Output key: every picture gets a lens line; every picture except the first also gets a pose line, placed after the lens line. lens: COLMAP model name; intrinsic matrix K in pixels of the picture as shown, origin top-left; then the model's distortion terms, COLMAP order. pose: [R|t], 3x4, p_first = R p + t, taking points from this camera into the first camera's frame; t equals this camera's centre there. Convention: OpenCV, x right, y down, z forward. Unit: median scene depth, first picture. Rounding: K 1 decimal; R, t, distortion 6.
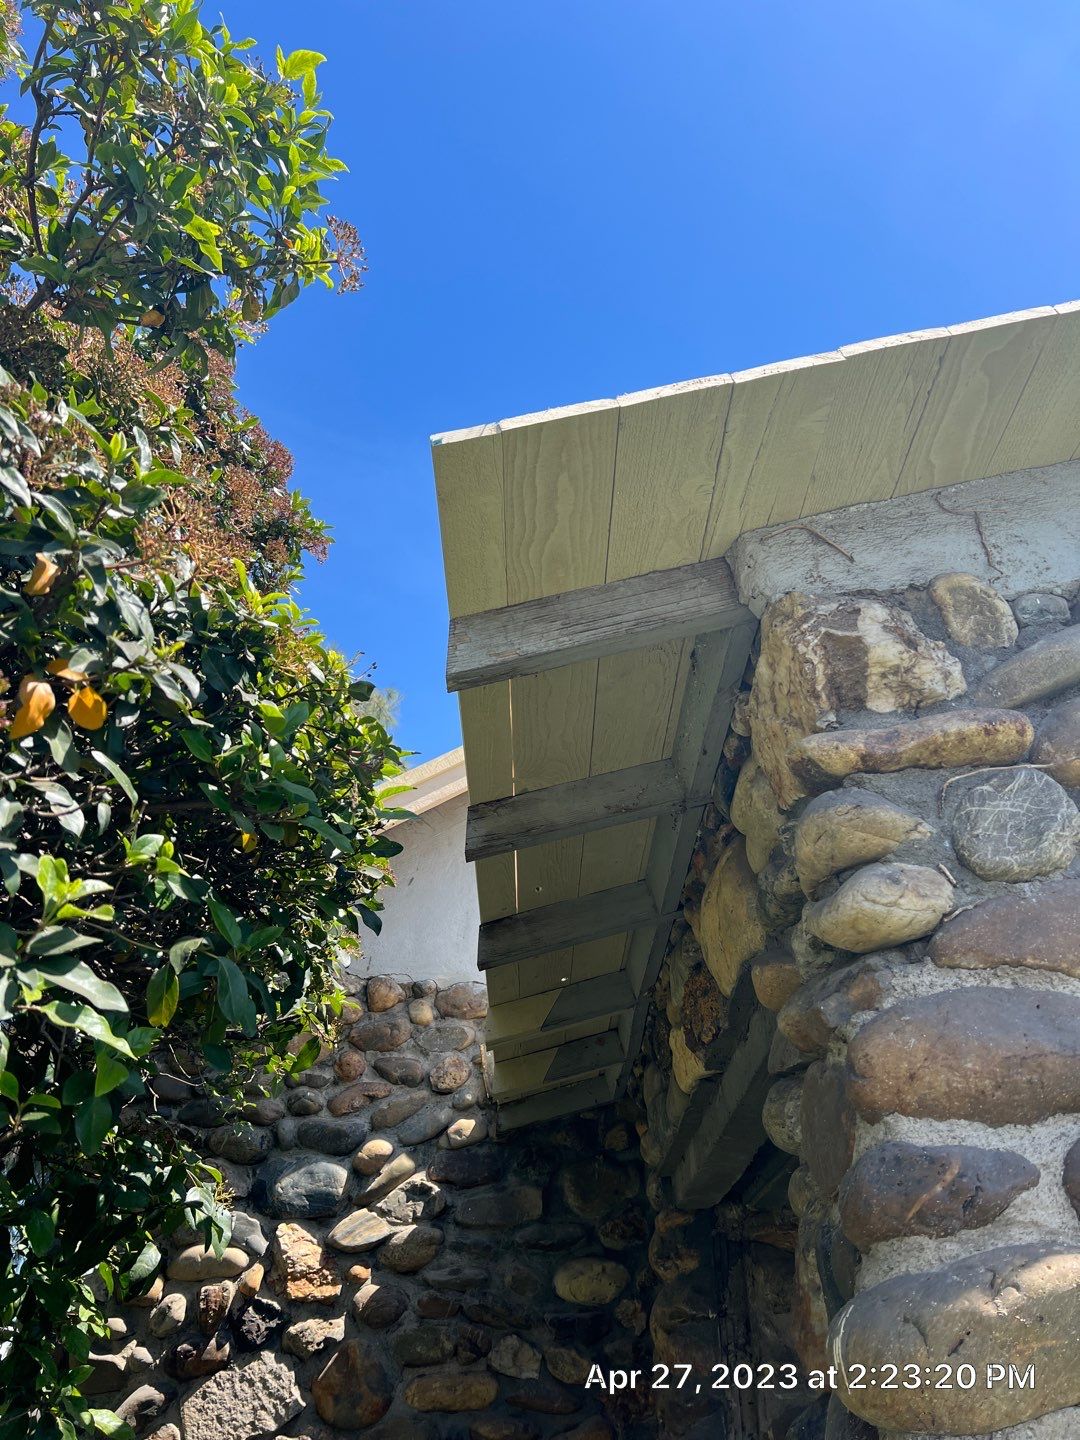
lens RADIAL K [[1066.5, 0, 541.8], [0, 1066.5, 711.3], [0, 0, 1]] dist [0.012055, -0.015525]
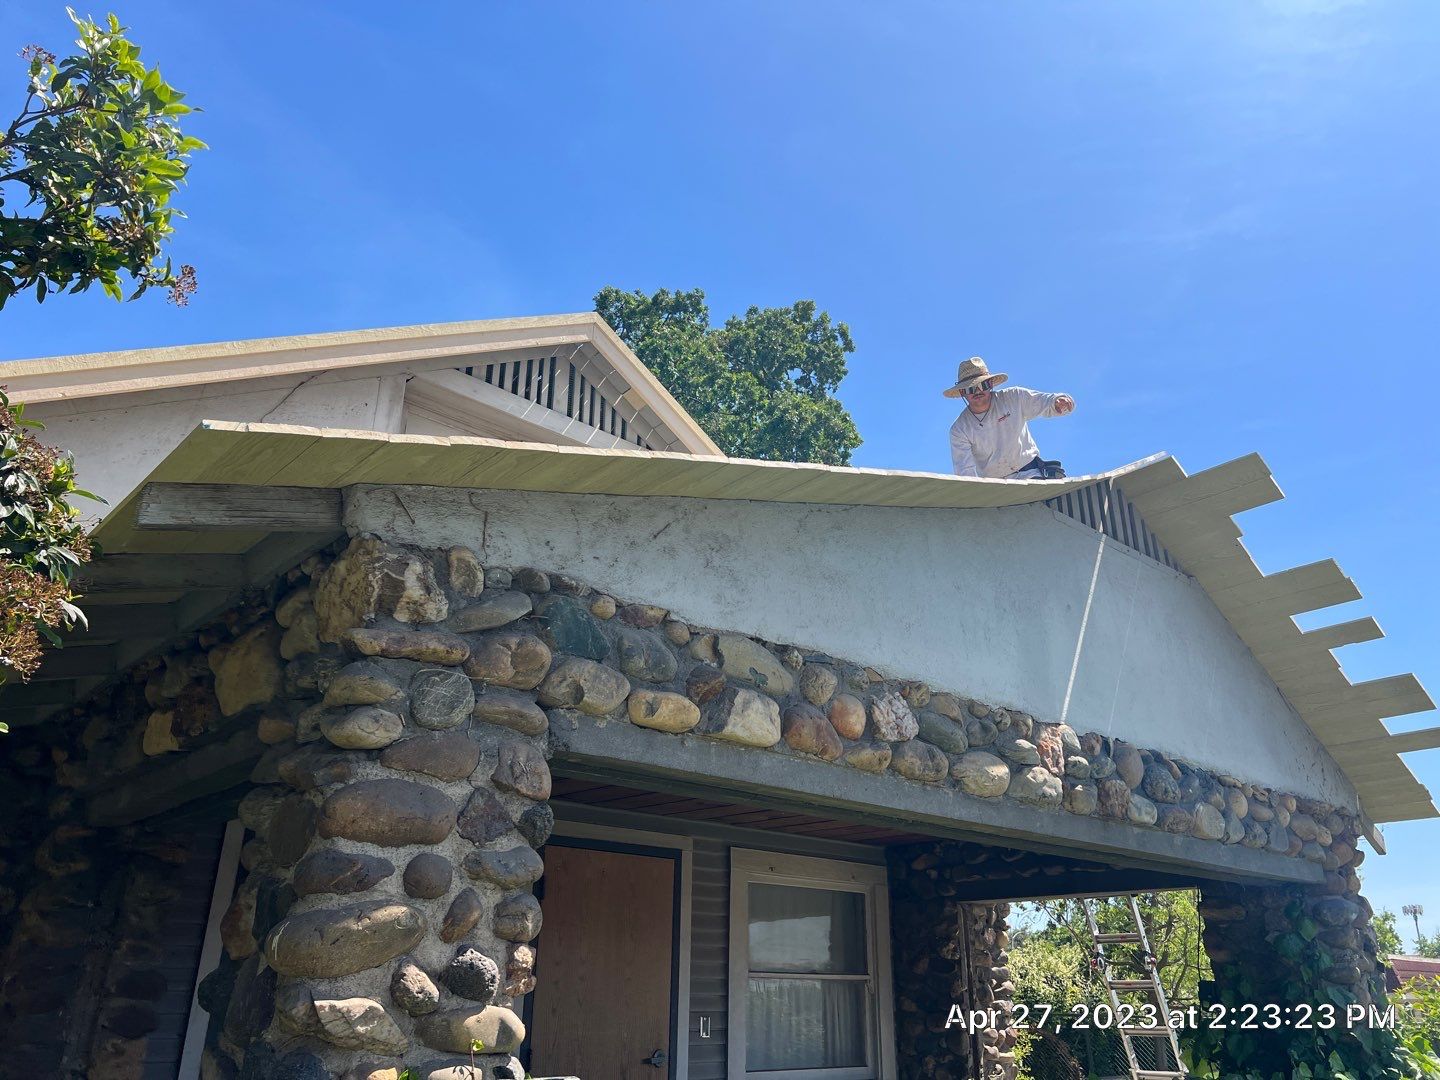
lens RADIAL K [[1066.5, 0, 724.8], [0, 1066.5, 543.9], [0, 0, 1]] dist [0.012055, -0.015525]
pose [[0.737465, 0.261575, 0.622675, -0.468722], [-0.374440, 0.925641, 0.054623, -0.456296], [-0.562086, -0.273438, 0.780571, -0.738933]]
